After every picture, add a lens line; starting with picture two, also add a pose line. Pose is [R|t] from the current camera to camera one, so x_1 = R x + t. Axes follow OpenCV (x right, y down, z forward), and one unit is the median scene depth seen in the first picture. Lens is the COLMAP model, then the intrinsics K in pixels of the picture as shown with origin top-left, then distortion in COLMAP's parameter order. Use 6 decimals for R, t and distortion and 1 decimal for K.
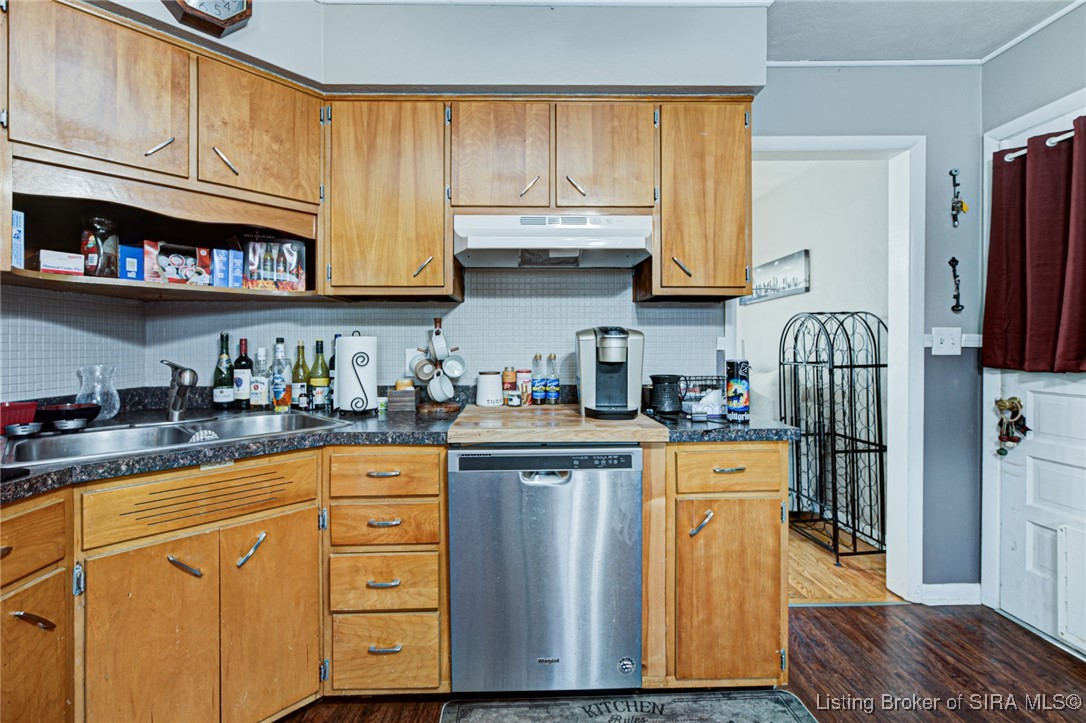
lens RADIAL K [[495.2, 0, 536.5], [0, 495.2, 345.6], [0, 0, 1]] dist [-0.002429, 0.001101]
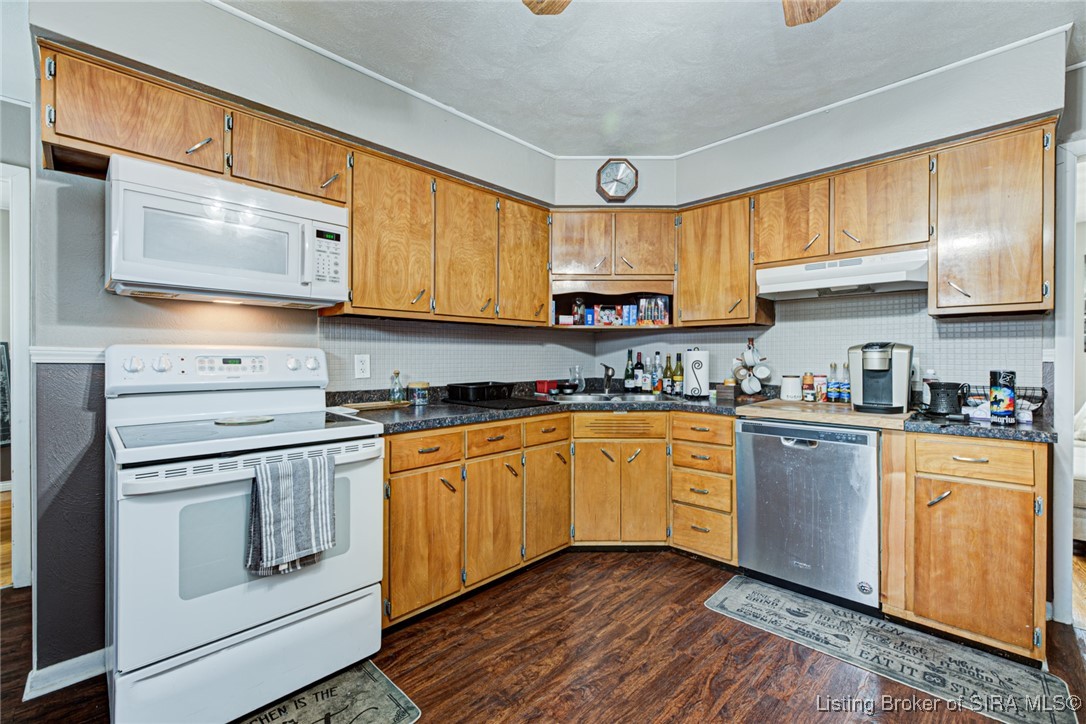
lens RADIAL K [[474.5, 0, 541.1], [0, 474.5, 360.1], [0, 0, 1]] dist [-0.001414, -0.000073]
pose [[0.702189, 0.009056, -0.711933, 0.461872], [-0.001919, 0.999940, 0.010827, -0.004158], [0.711988, -0.006236, 0.702164, -0.550178]]
